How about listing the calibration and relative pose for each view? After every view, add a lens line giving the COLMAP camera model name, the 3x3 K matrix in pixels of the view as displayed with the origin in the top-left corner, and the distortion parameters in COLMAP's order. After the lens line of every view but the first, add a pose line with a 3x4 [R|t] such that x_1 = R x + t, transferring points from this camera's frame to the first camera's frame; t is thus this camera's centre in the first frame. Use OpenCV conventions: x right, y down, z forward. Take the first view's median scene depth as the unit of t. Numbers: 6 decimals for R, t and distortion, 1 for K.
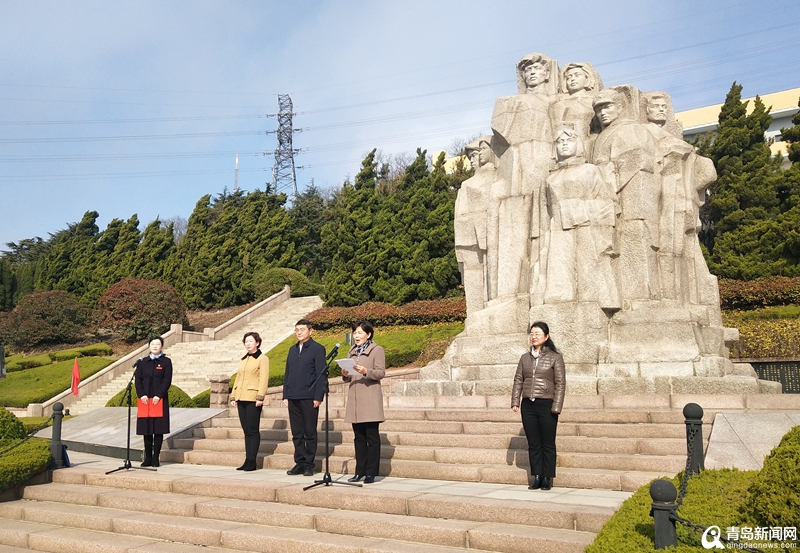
lens RADIAL K [[793.1, 0, 399.5], [0, 793.1, 276.6], [0, 0, 1]] dist [-0.003764, 0.000000]
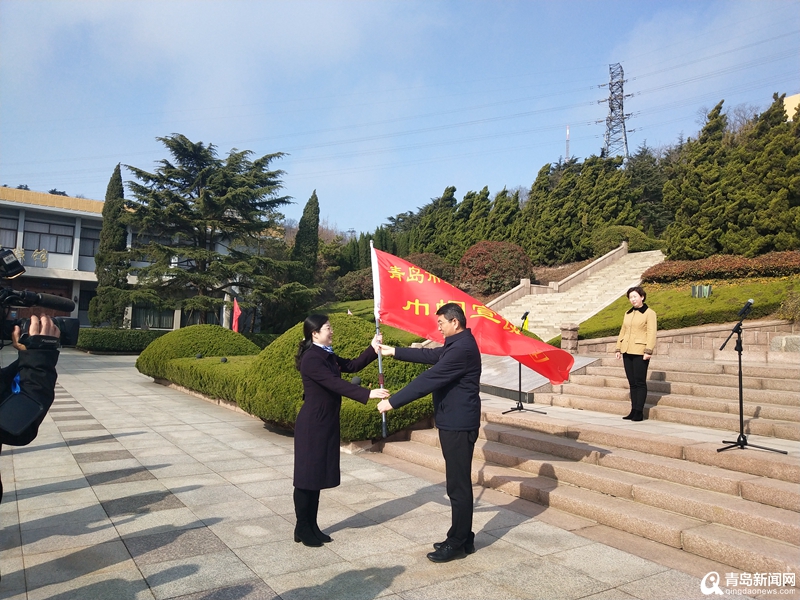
lens RADIAL K [[800.8, 0, 400.2], [0, 800.8, 299.3], [0, 0, 1]] dist [-0.011132, 0.000000]
pose [[0.874877, -0.001425, -0.484344, 0.108687], [0.042113, 0.996432, 0.073137, -0.002968], [0.482512, -0.084383, 0.871815, -0.095933]]
